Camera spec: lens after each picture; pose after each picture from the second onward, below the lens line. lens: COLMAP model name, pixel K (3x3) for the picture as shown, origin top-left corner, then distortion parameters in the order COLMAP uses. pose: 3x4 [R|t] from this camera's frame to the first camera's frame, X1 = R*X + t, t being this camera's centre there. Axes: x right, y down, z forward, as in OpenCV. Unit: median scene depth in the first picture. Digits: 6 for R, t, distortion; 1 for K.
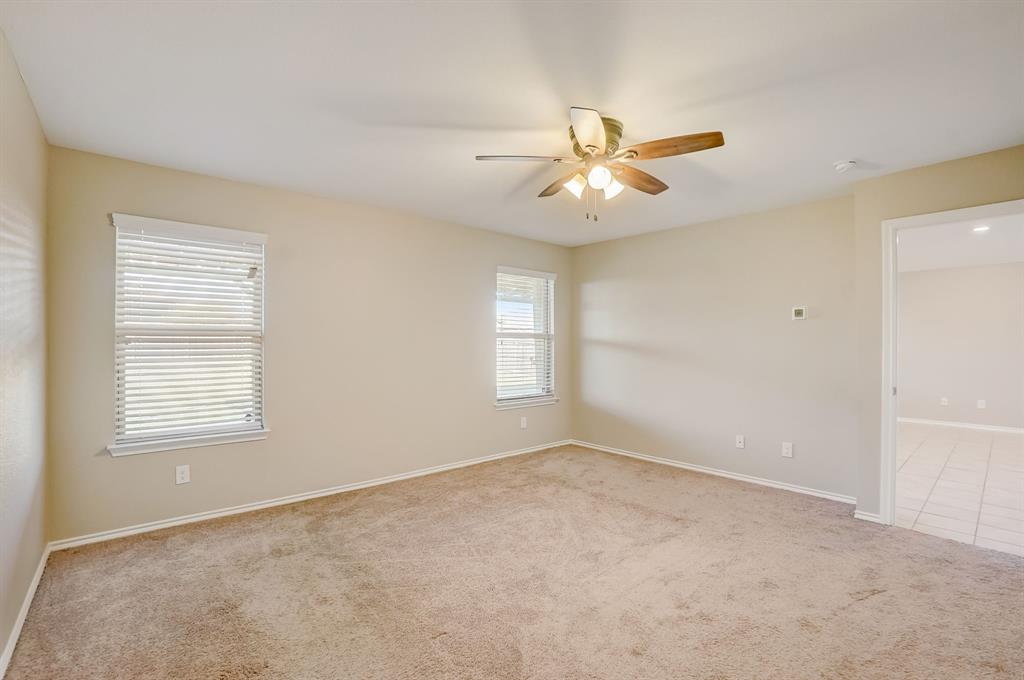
lens RADIAL K [[463.1, 0, 510.5], [0, 463.1, 343.5], [0, 0, 1]] dist [-0.004256, 0.000390]
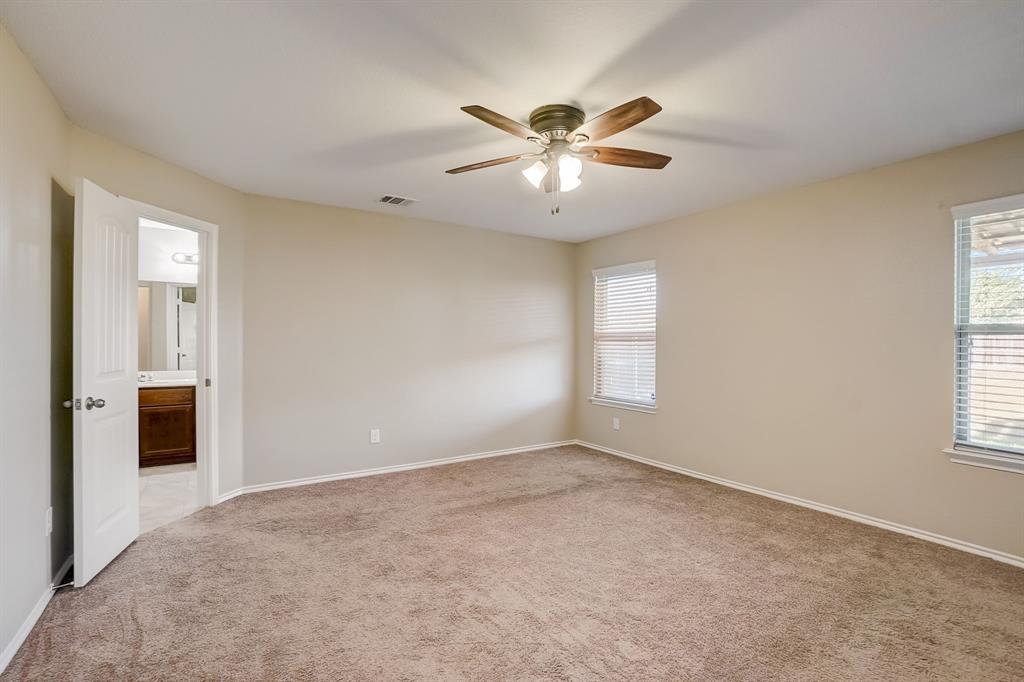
lens RADIAL K [[463.1, 0, 510.1], [0, 463.1, 342.6], [0, 0, 1]] dist [-0.004256, 0.000390]
pose [[-0.111959, 0.001560, -0.993712, 0.970147], [-0.007659, 0.999968, 0.002432, 0.003787], [0.993683, 0.007883, -0.111943, 0.858504]]
